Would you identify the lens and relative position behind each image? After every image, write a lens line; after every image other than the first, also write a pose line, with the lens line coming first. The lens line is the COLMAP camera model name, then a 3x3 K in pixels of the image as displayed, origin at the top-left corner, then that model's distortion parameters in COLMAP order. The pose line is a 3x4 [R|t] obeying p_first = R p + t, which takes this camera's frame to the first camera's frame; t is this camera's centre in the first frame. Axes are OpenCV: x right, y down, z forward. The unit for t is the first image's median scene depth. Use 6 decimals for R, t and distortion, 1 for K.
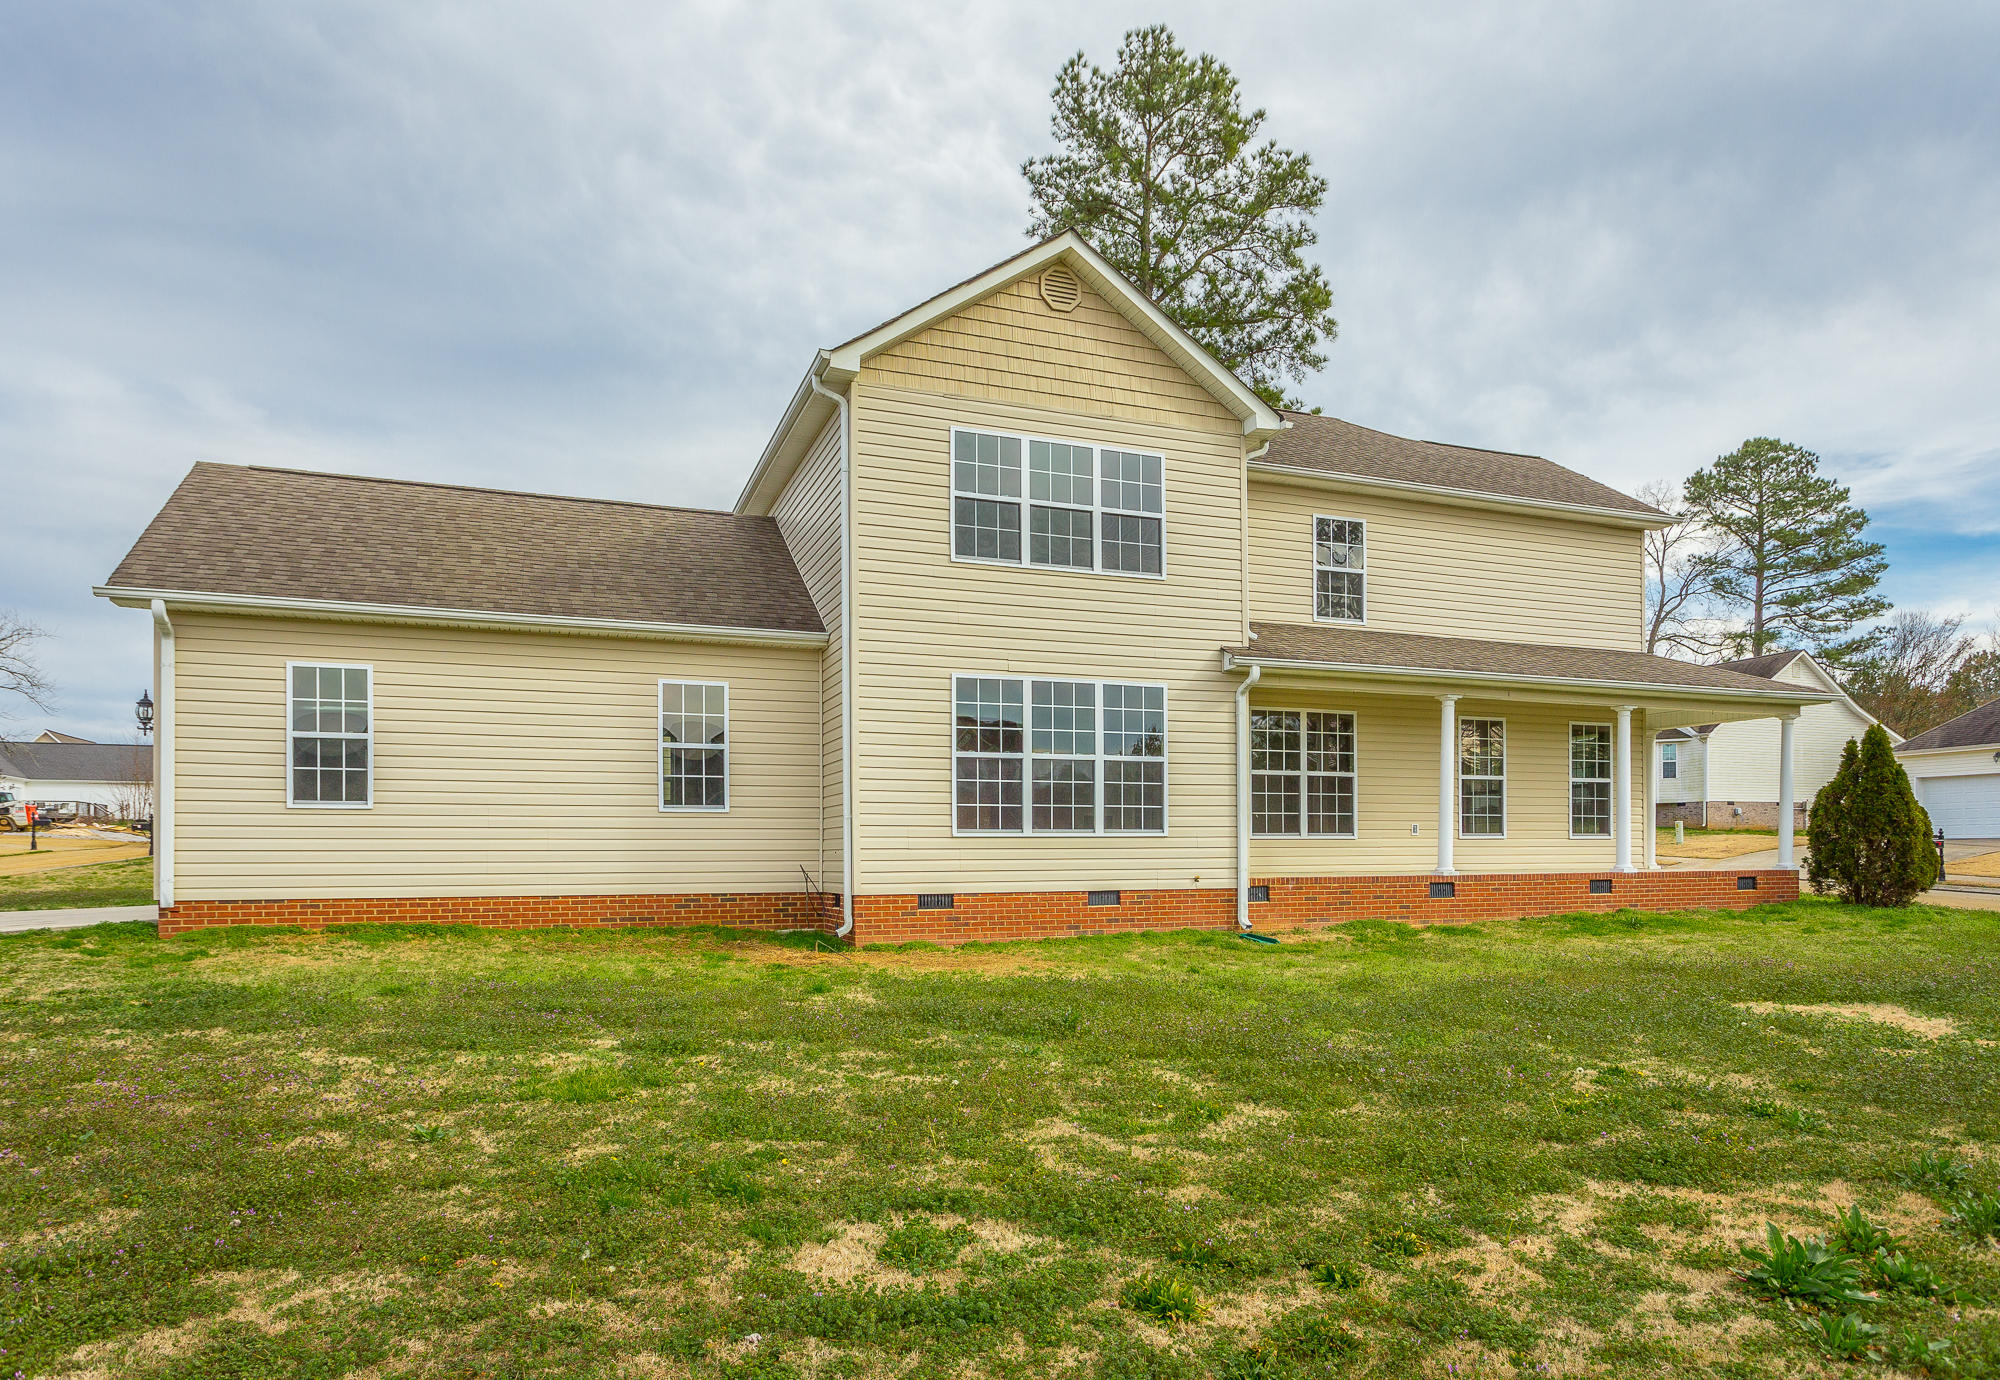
lens RADIAL K [[1203.7, 0, 961.4], [0, 1203.7, 845.7], [0, 0, 1]] dist [-0.010948, 0.001436]
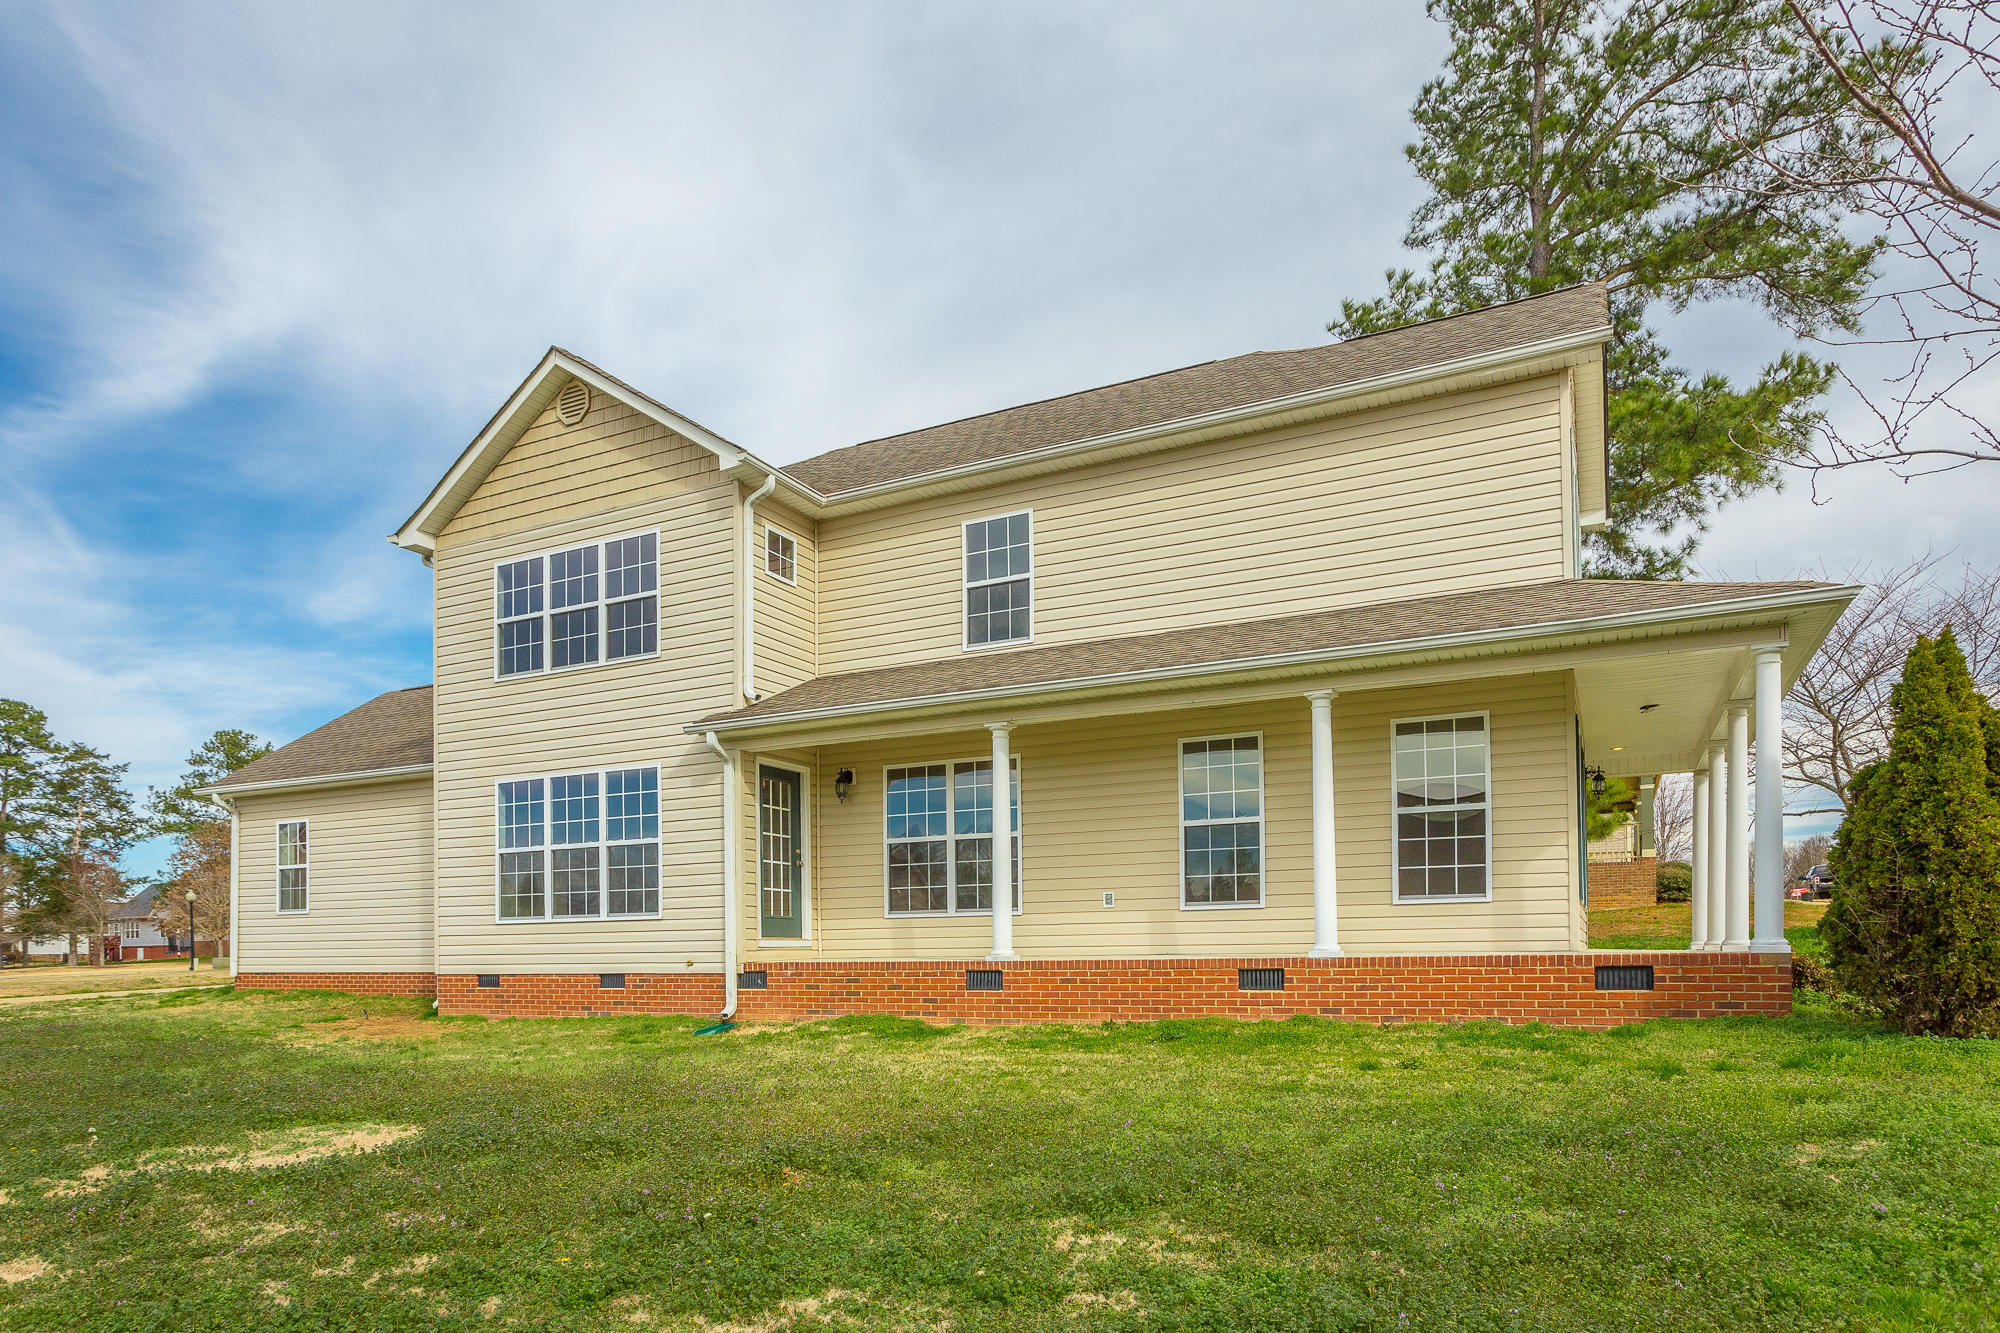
lens RADIAL K [[1221.7, 0, 1041.4], [0, 1221.7, 938.6], [0, 0, 1]] dist [-0.013831, 0.002622]
pose [[0.667586, -0.007912, -0.744491, 1.125375], [0.011084, 0.999938, -0.000688, 0.012337], [0.744451, -0.007793, 0.667632, 0.574561]]
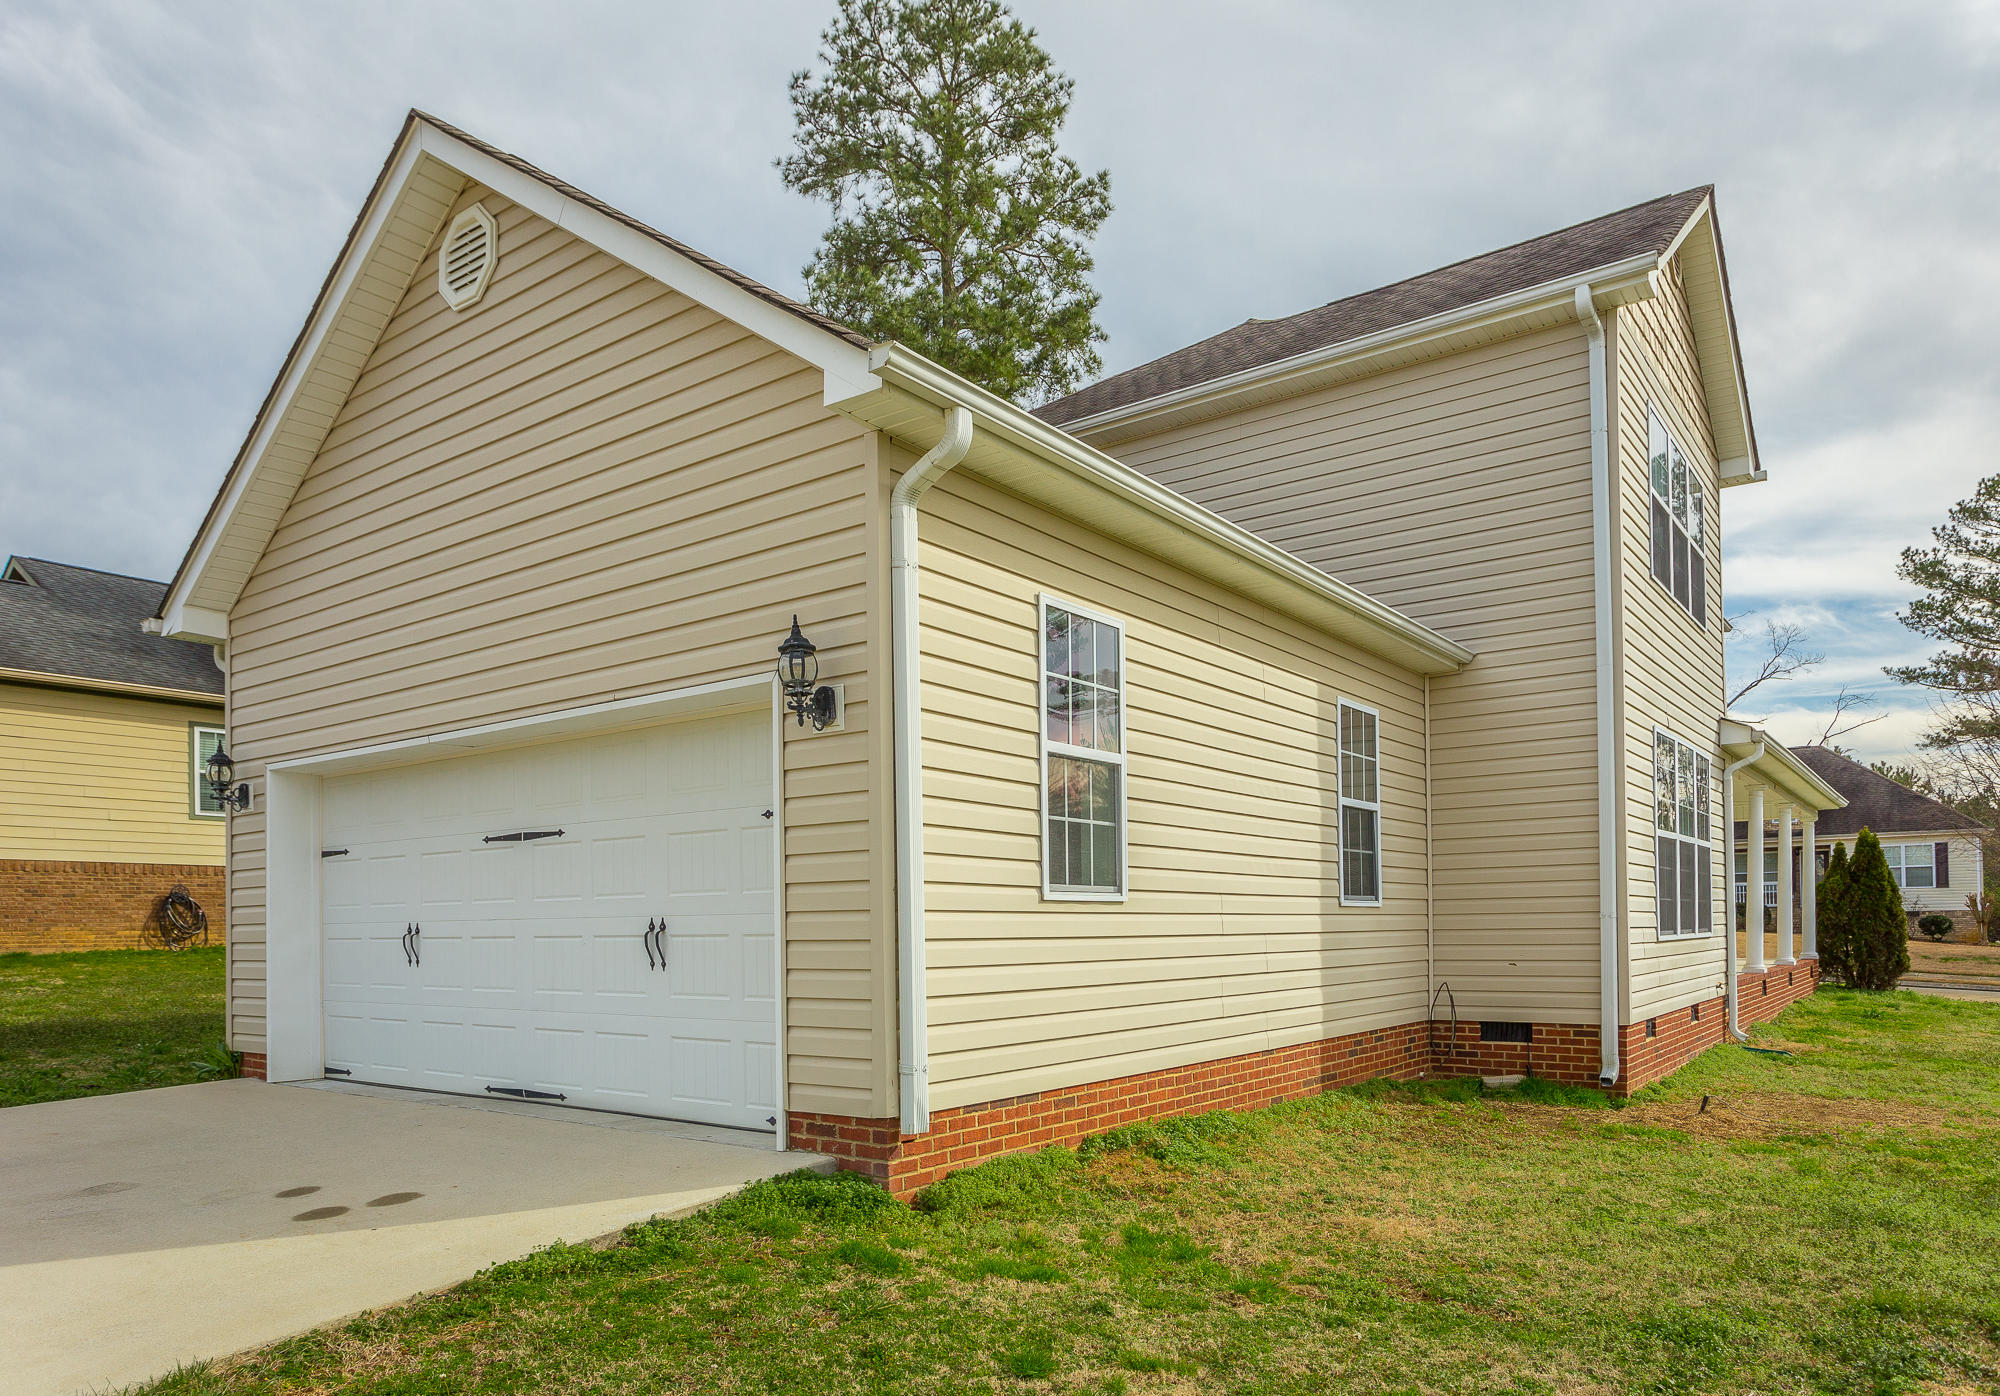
lens RADIAL K [[1319.4, 0, 1034.5], [0, 1319.4, 907.2], [0, 0, 1]] dist [-0.007705, 0.007152]
pose [[0.839958, 0.003081, 0.542643, -0.739974], [0.003128, 0.999940, -0.010519, -0.020097], [-0.542643, 0.010533, 0.839897, 0.489131]]
